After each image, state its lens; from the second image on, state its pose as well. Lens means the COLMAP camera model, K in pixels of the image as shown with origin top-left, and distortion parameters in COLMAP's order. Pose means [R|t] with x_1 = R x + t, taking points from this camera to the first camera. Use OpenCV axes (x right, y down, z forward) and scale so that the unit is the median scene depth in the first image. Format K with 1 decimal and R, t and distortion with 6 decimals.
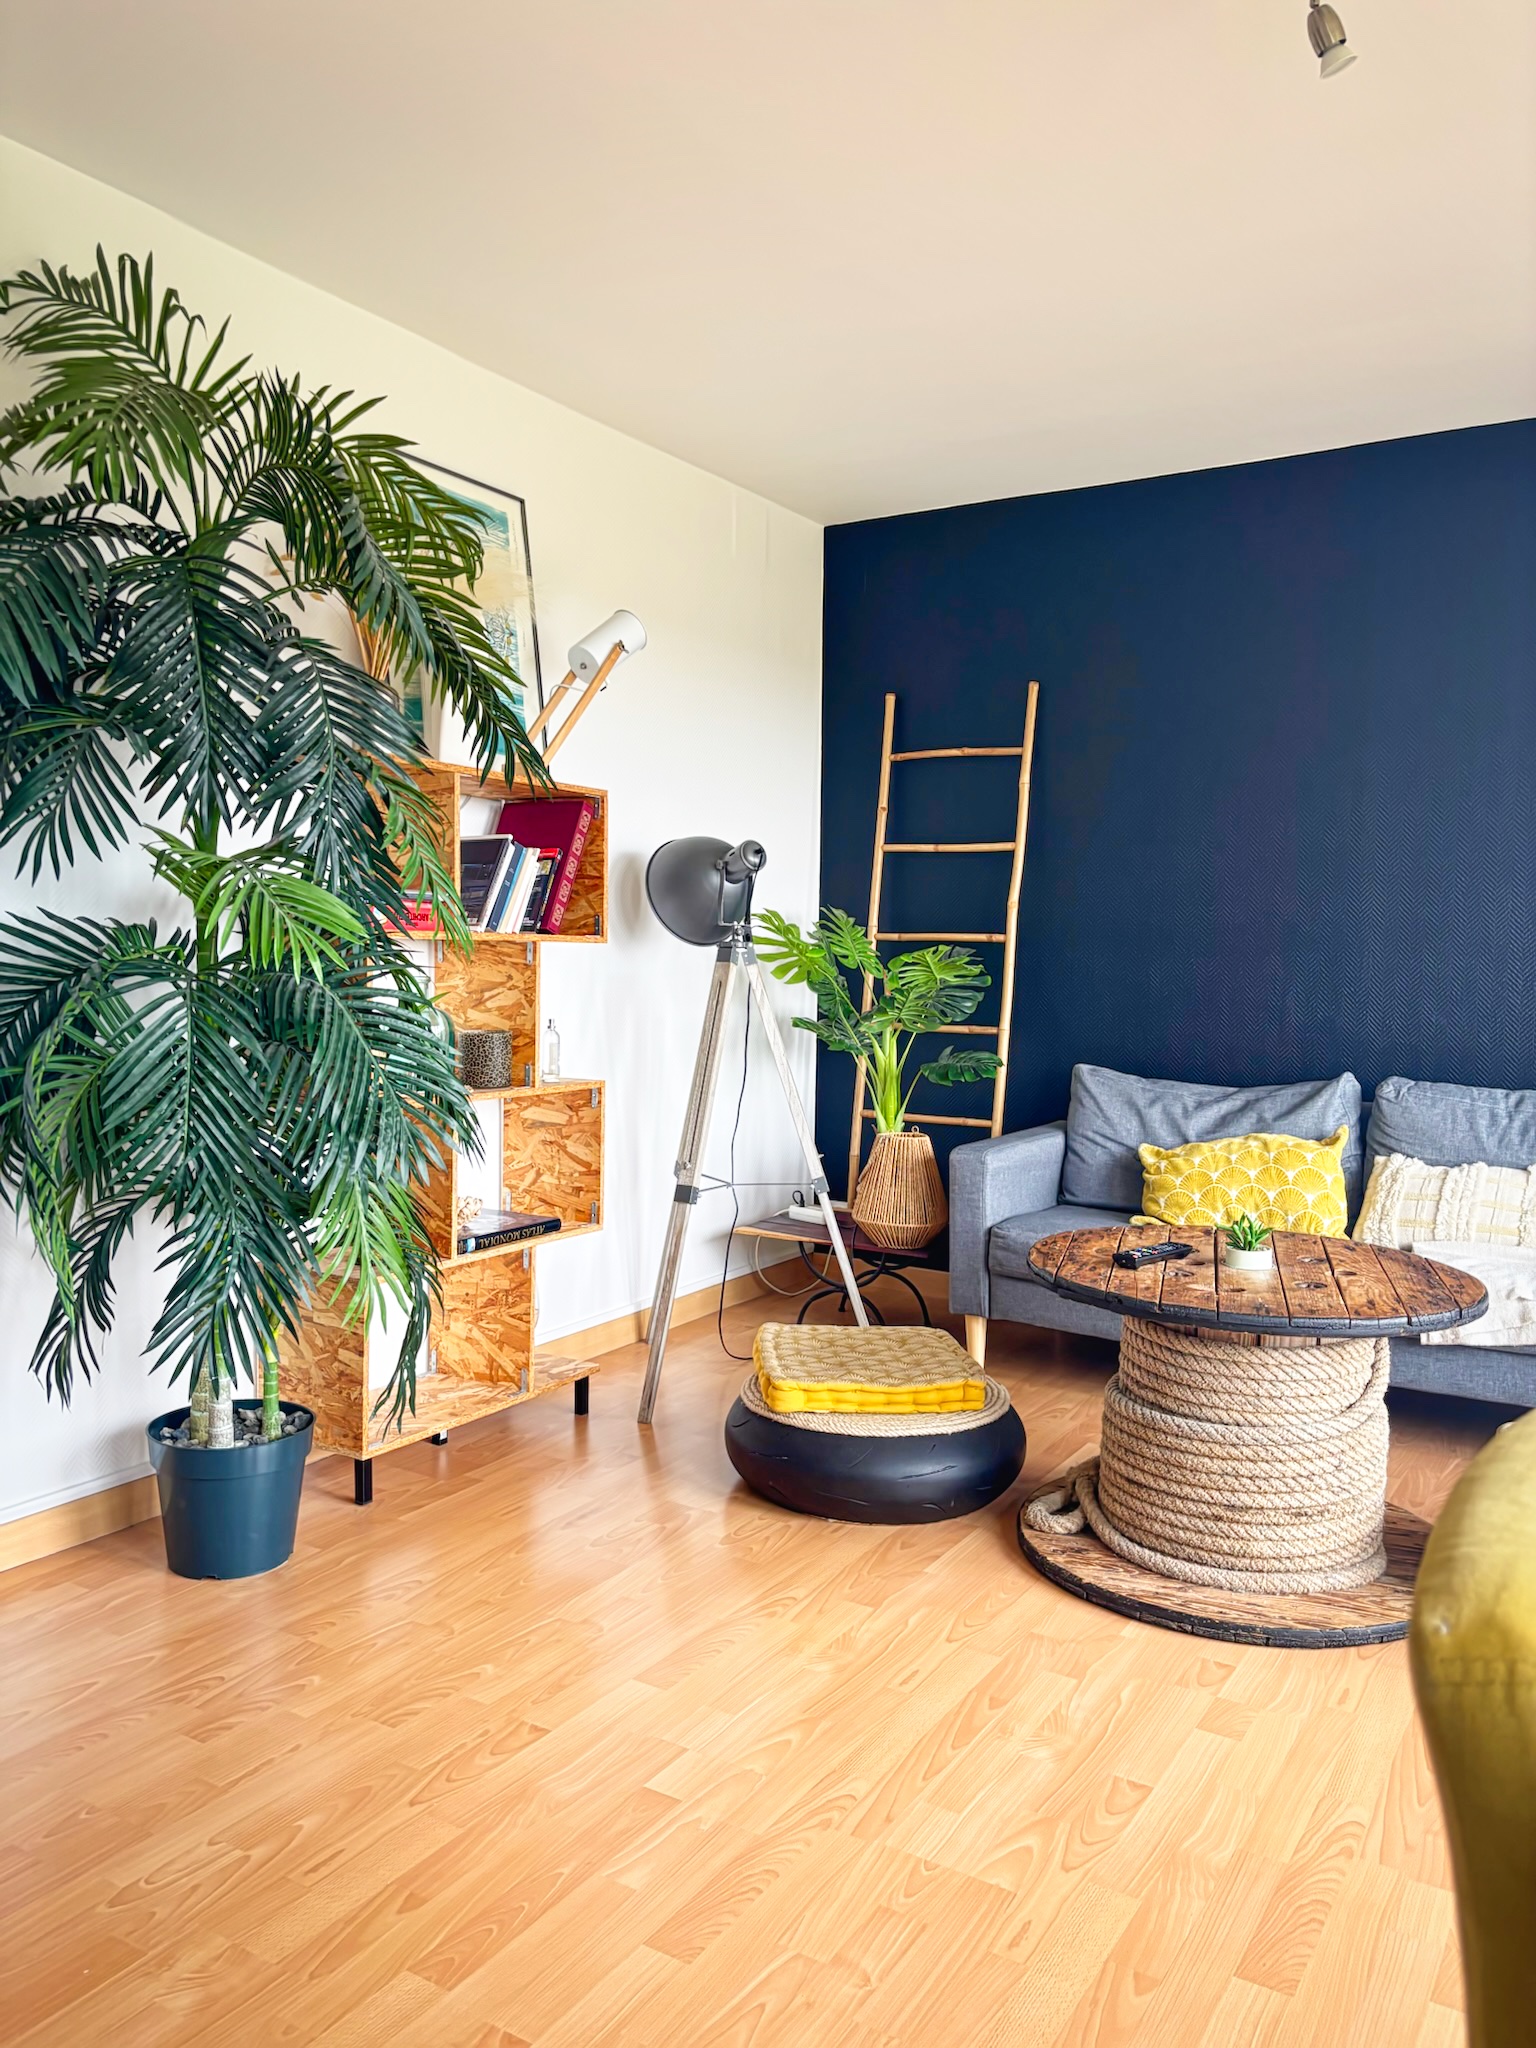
lens RADIAL K [[1509.6, 0, 752.5], [0, 1509.6, 1079.8], [0, 0, 1]] dist [0.040515, -0.019885]
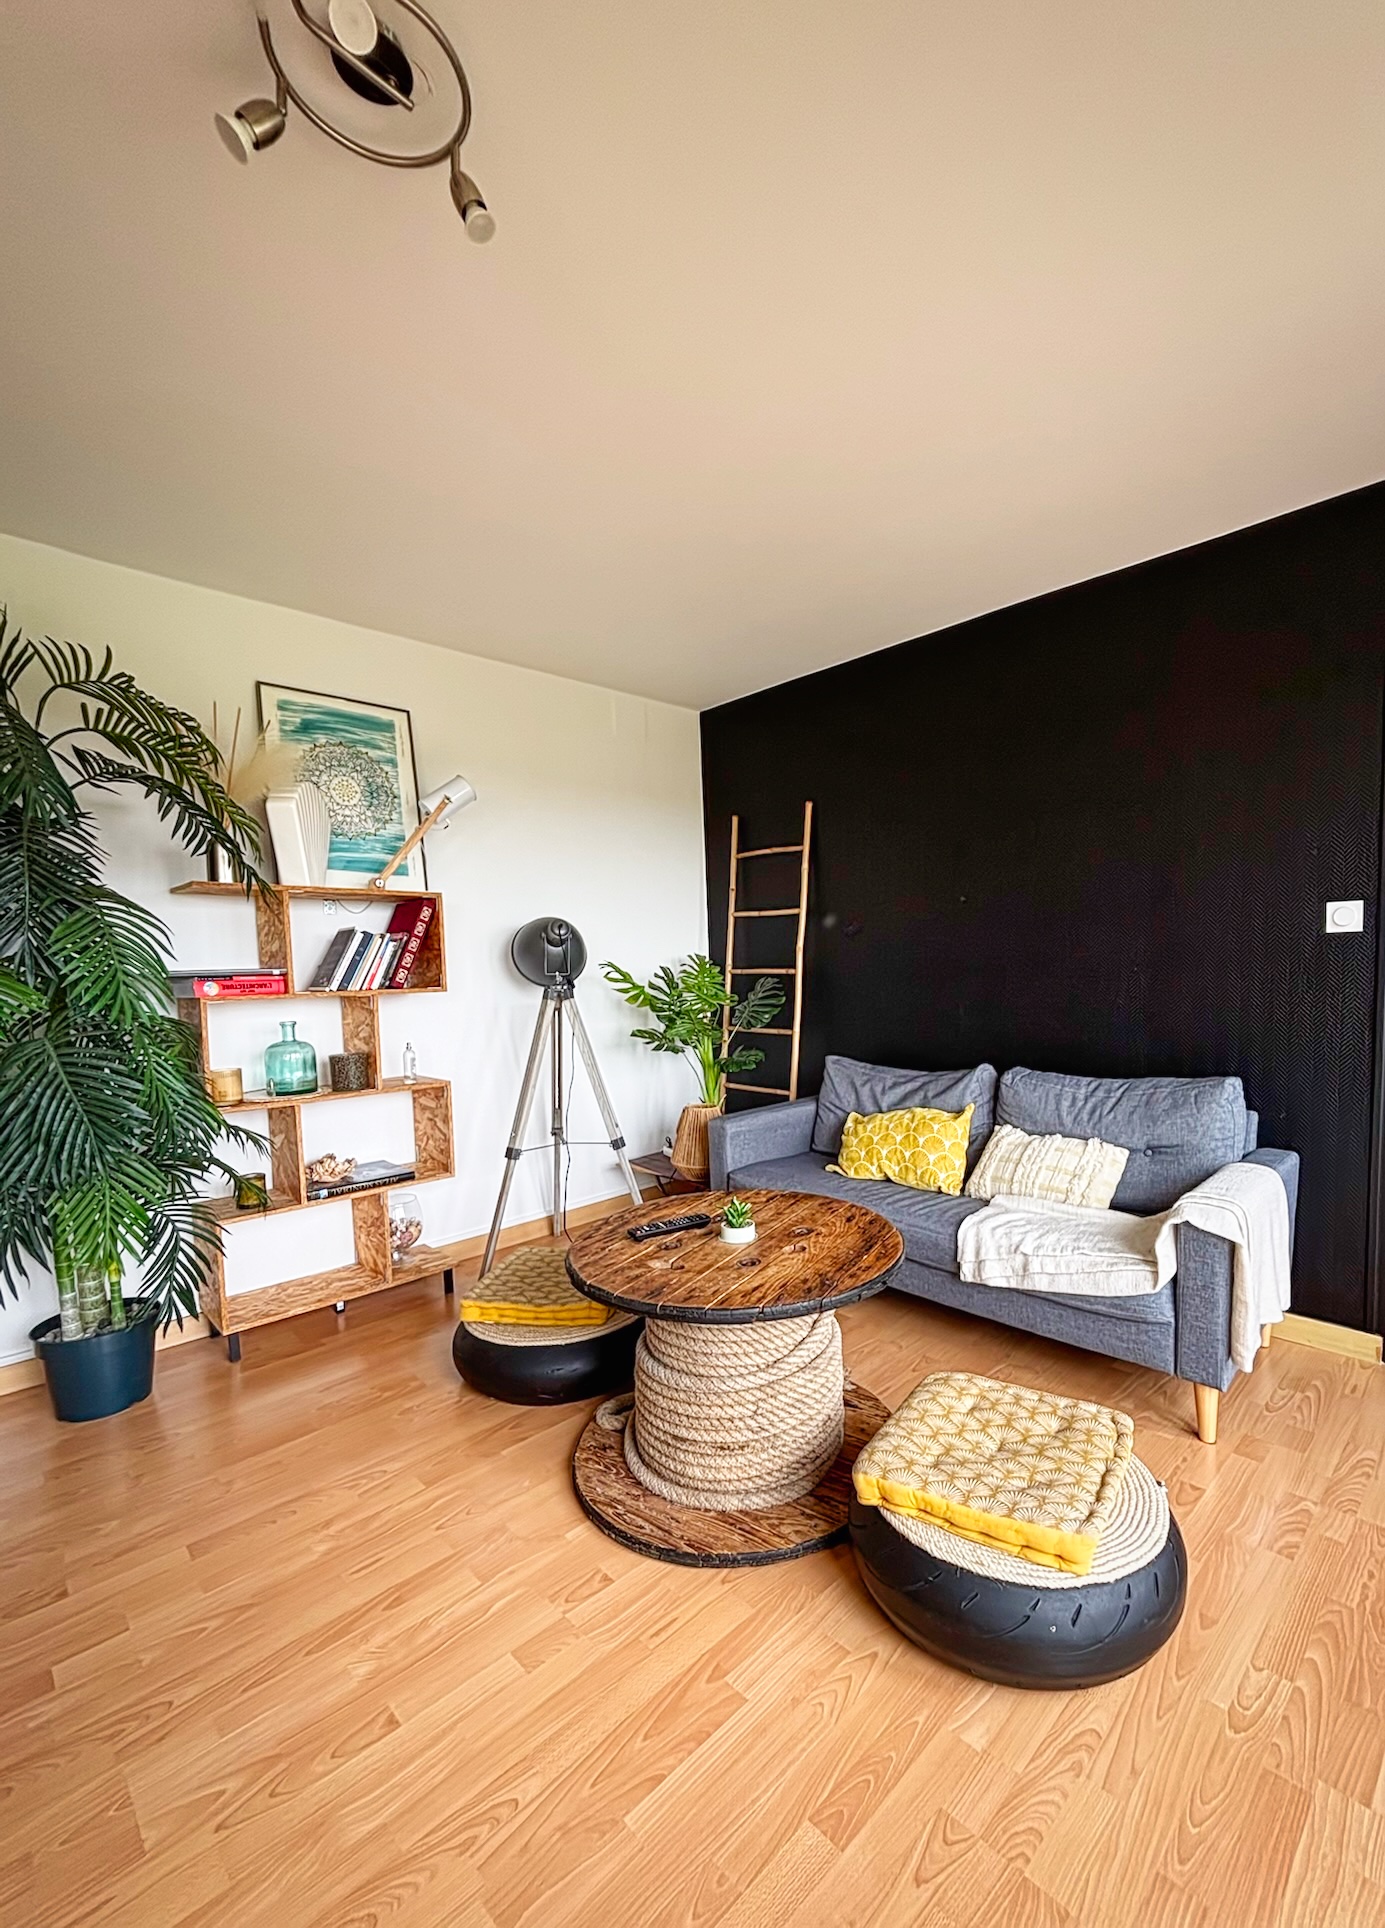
lens RADIAL K [[789.3, 0, 804.2], [0, 789.3, 1037.6], [0, 0, 1]] dist [-0.004443, -0.001224]
pose [[0.978990, -0.015912, -0.203288, 0.391591], [0.019161, 0.999718, 0.014025, -0.044459], [0.203007, -0.017626, 0.979019, 0.261396]]
